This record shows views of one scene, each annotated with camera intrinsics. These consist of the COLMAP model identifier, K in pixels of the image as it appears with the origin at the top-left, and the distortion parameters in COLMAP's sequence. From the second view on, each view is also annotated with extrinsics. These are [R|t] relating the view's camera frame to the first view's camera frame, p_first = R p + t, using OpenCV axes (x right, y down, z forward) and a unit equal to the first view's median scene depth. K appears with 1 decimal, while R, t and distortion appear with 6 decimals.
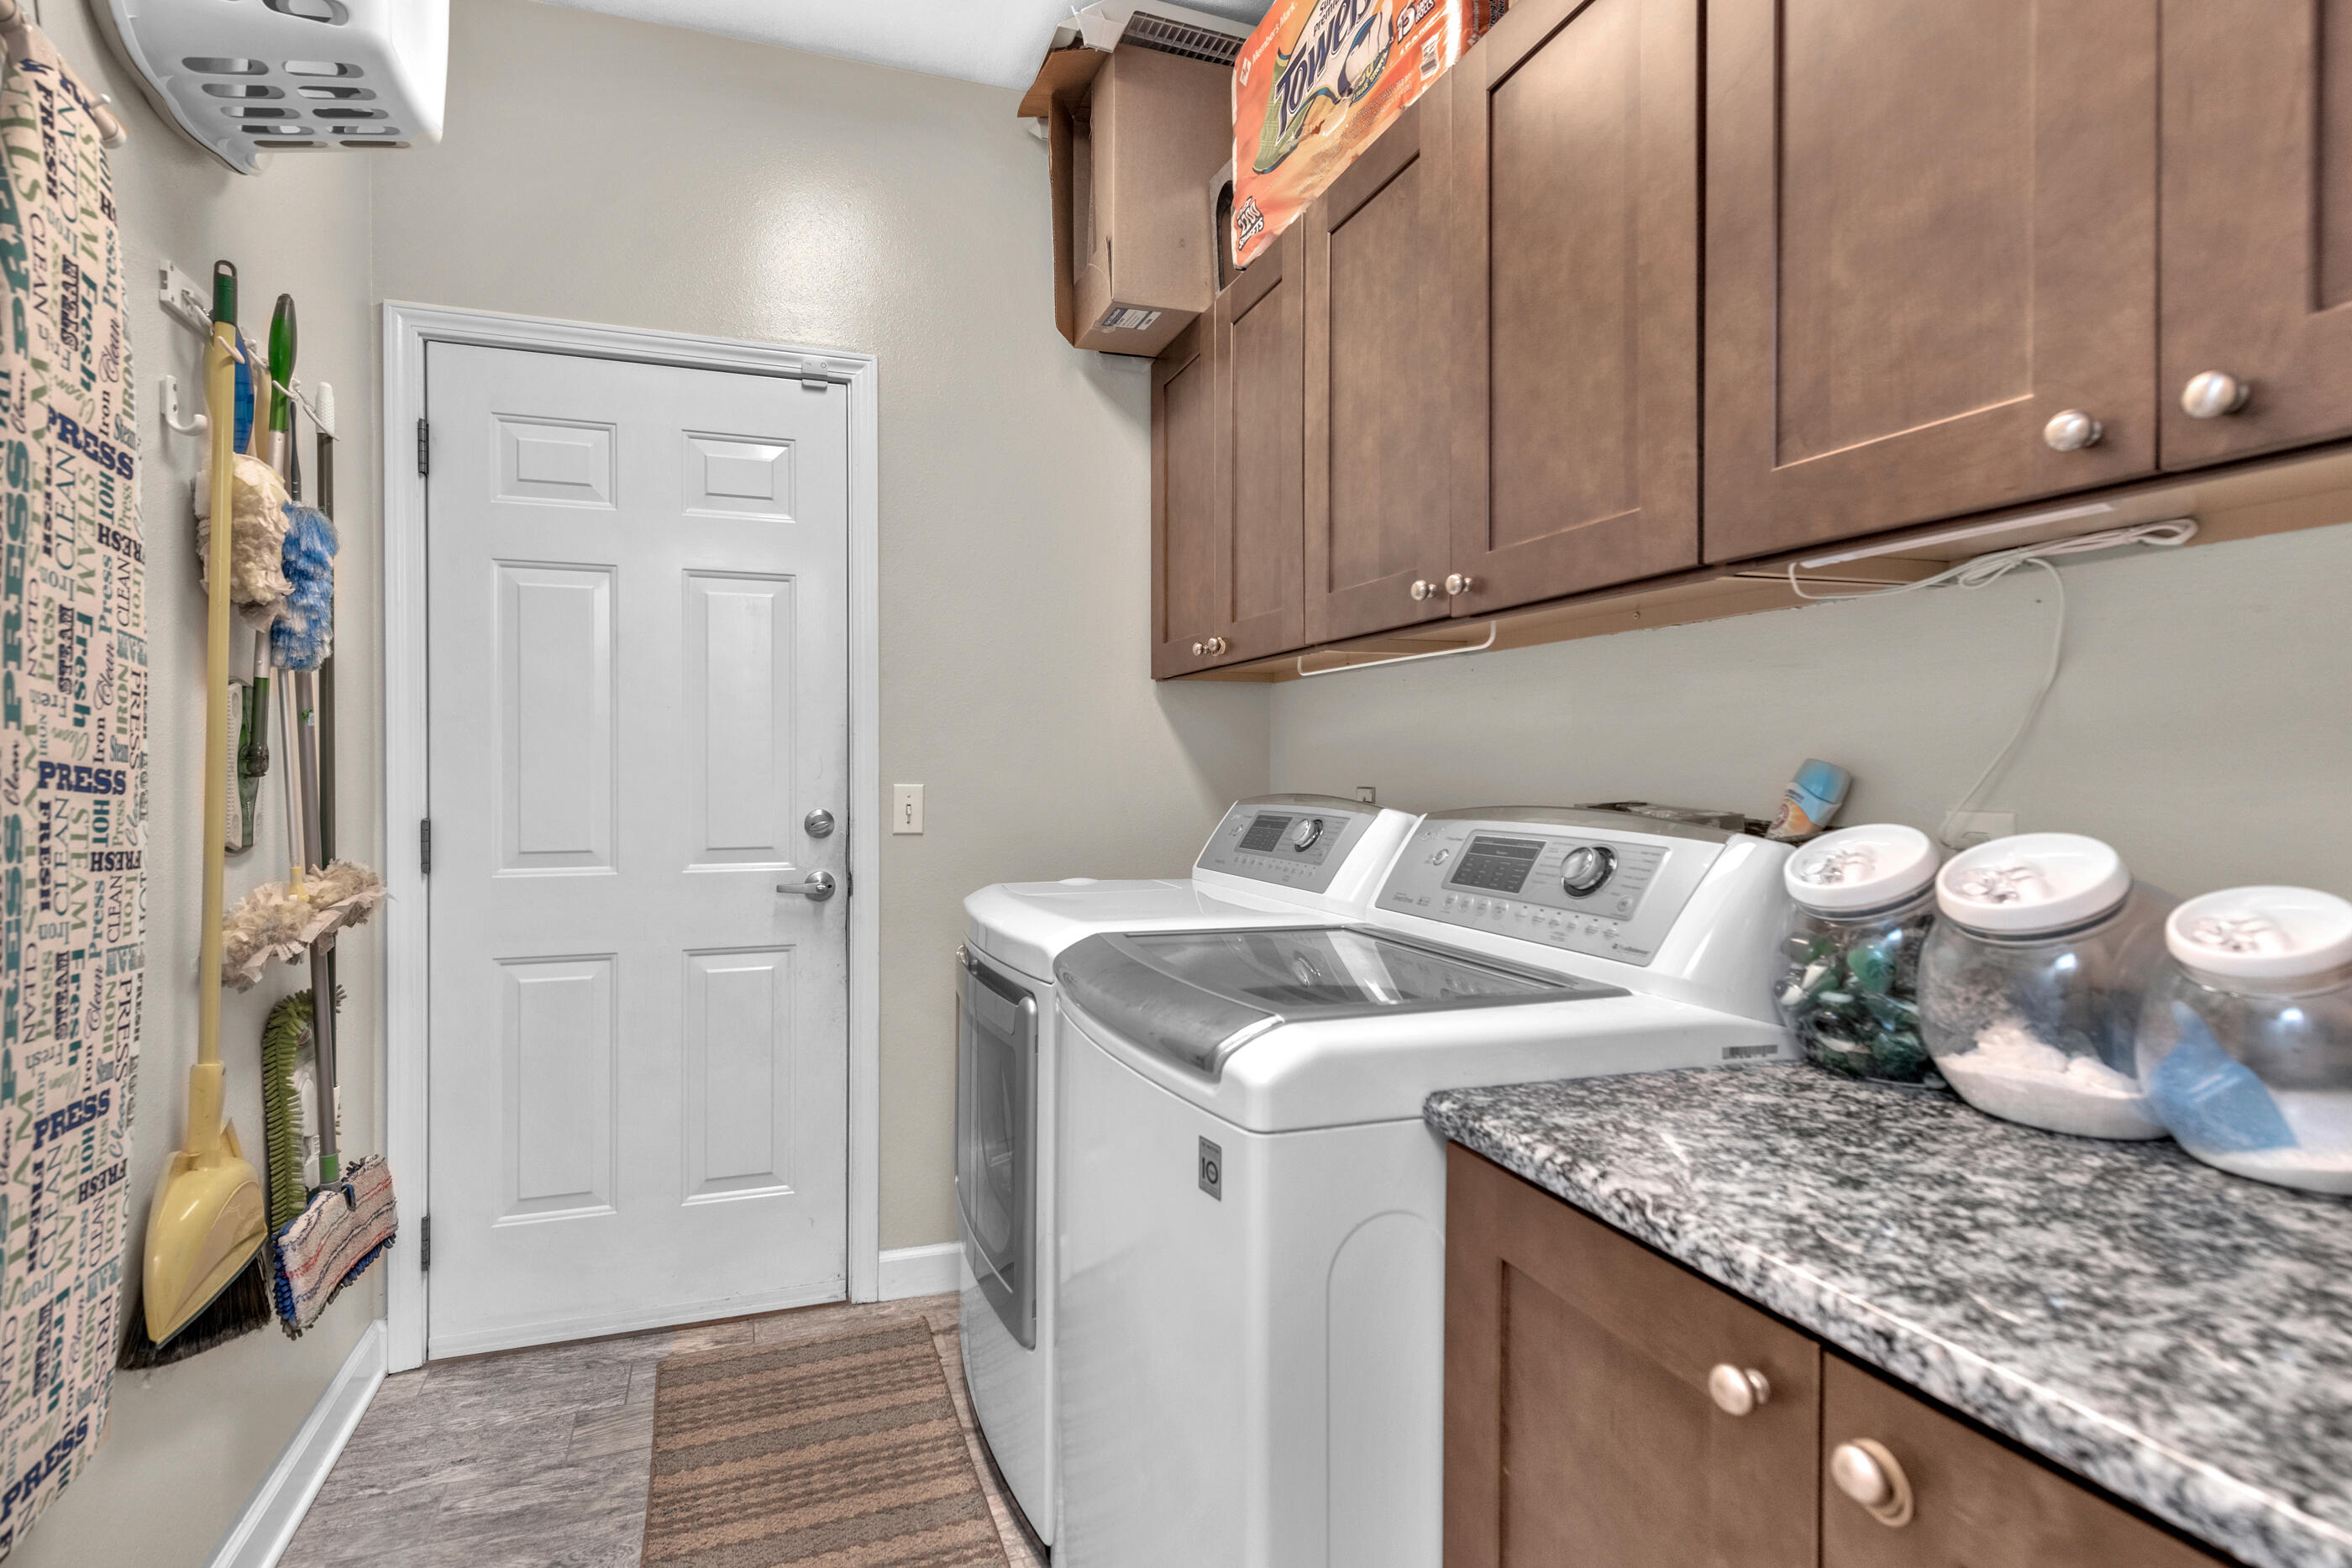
lens RADIAL K [[1106.4, 0, 1161.3], [0, 1106.4, 777.4], [0, 0, 1]] dist [0.015965, -0.006116]
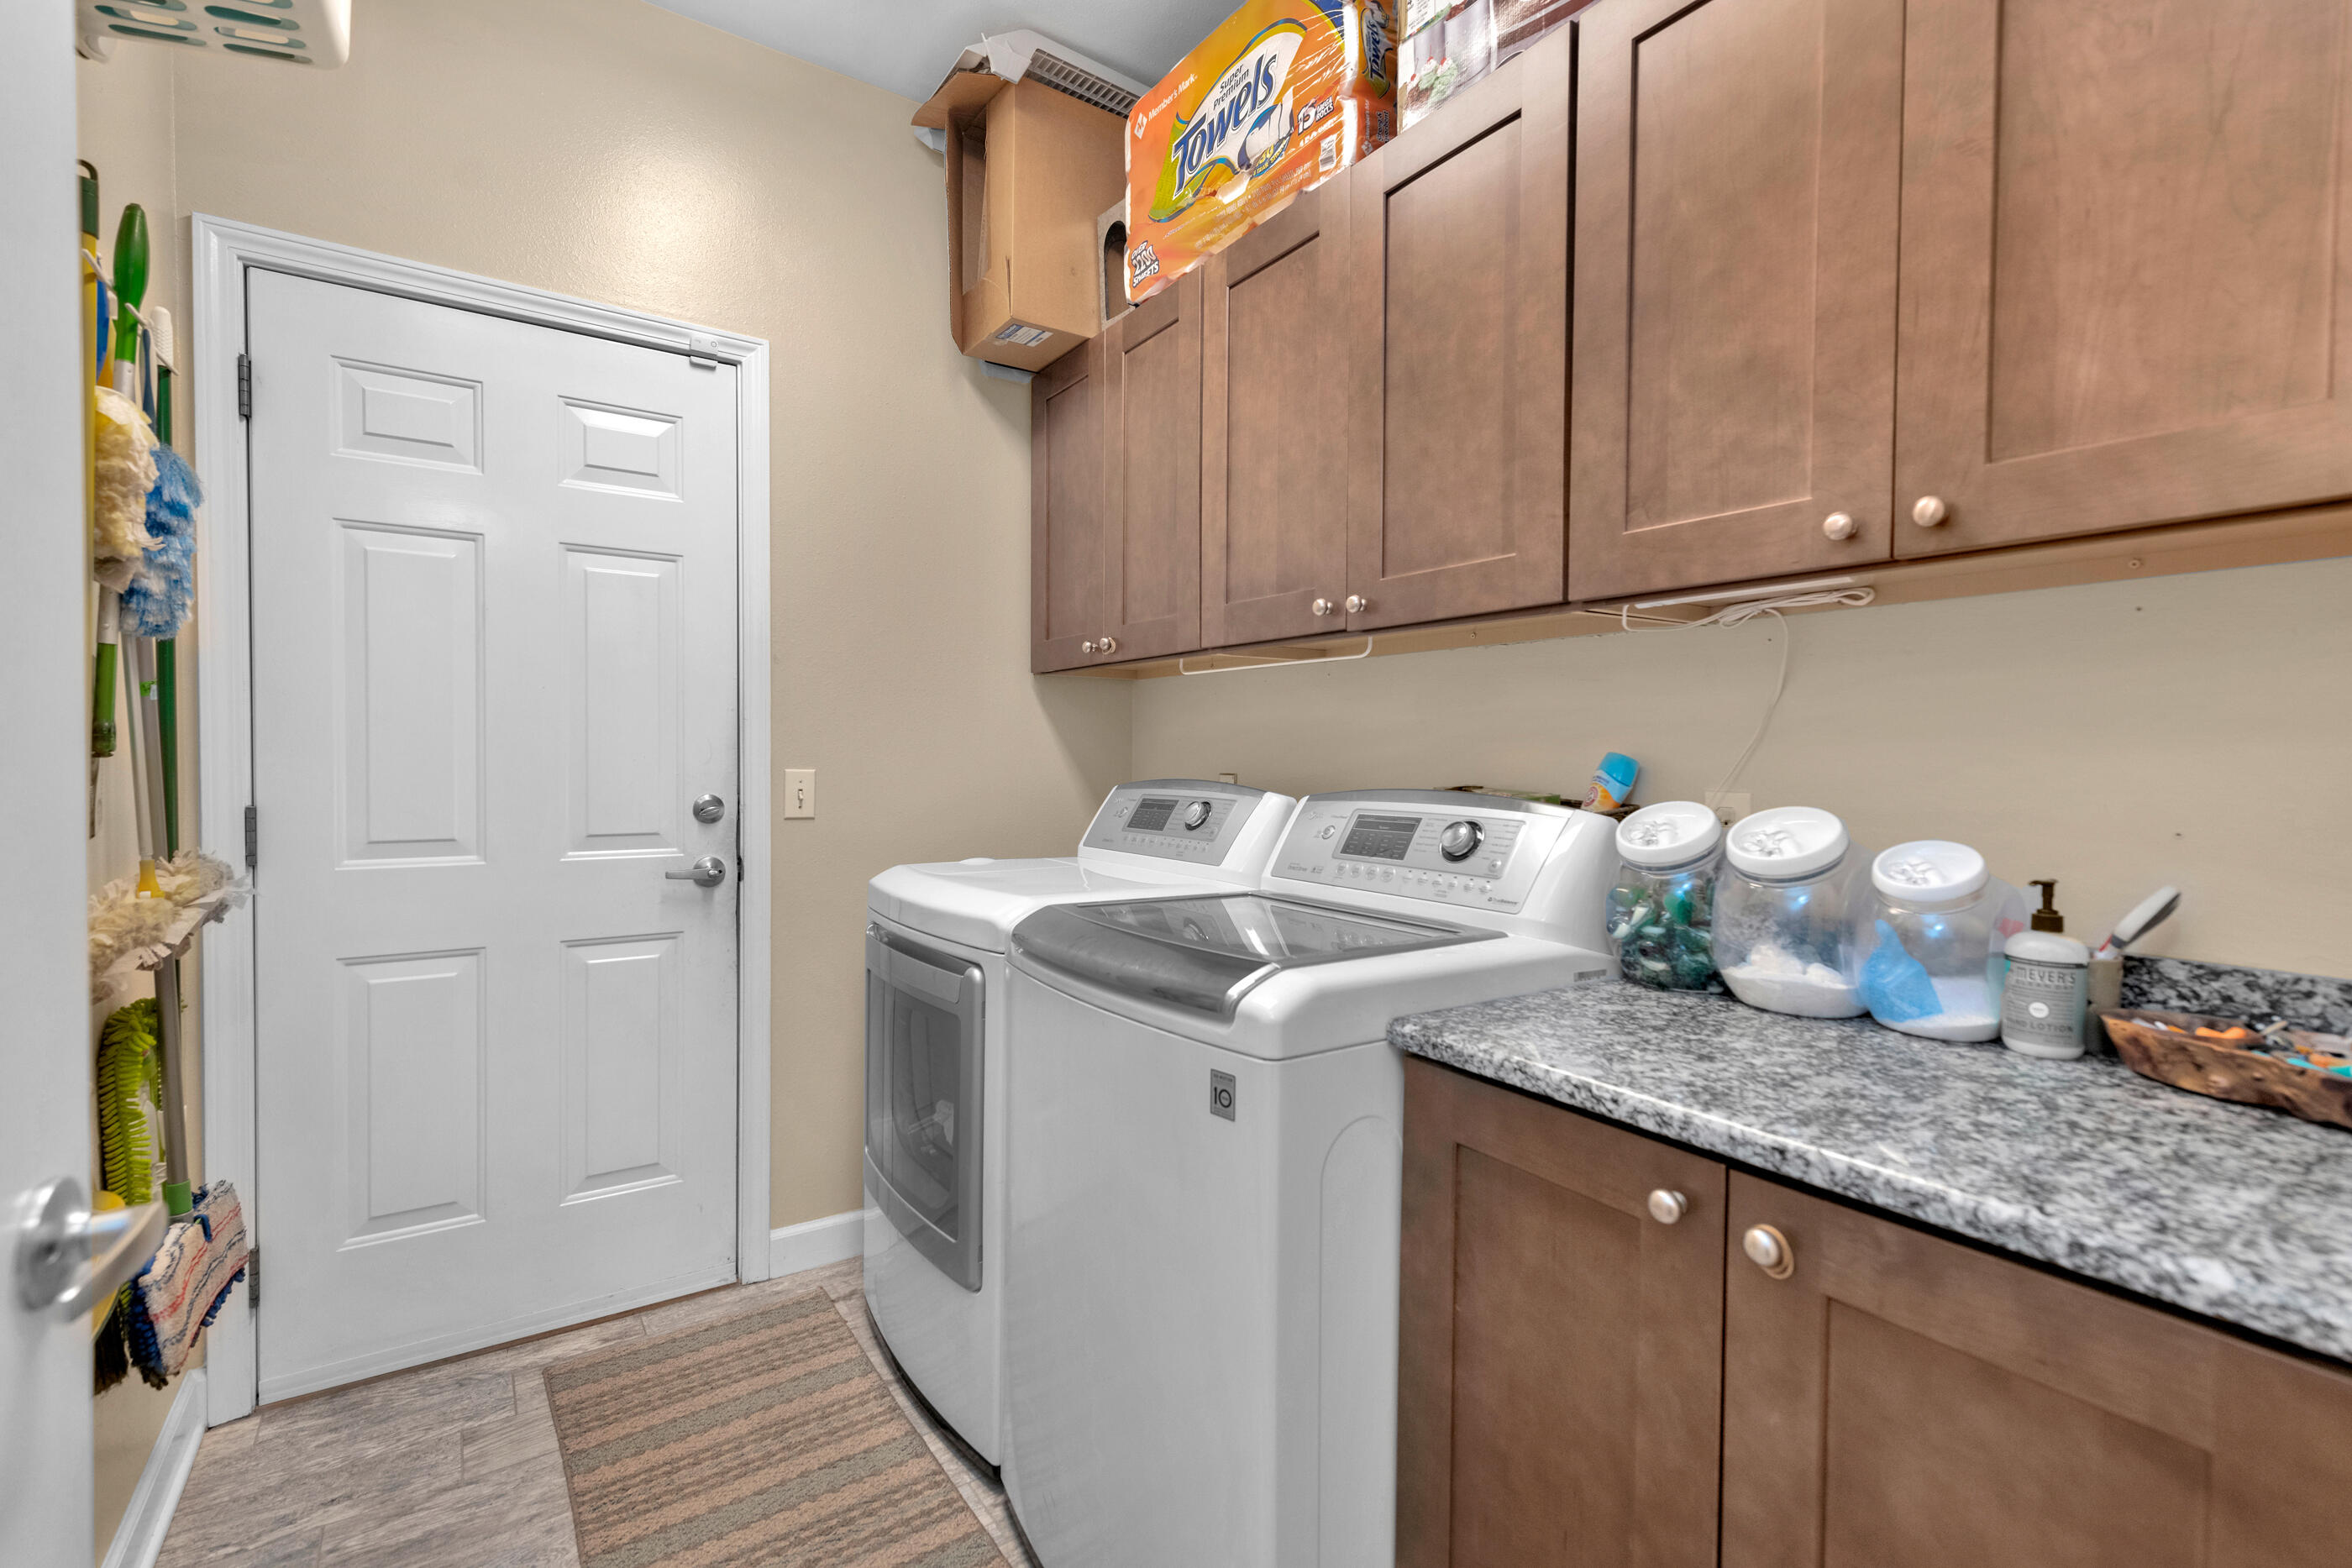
lens RADIAL K [[1106.4, 0, 1102.1], [0, 1106.4, 784.3], [0, 0, 1]] dist [0.015965, -0.006116]
pose [[0.956562, 0.000215, 0.291528, -0.322365], [-0.005131, 0.999857, 0.016099, 0.002582], [-0.291483, -0.016895, 0.956427, -0.064191]]
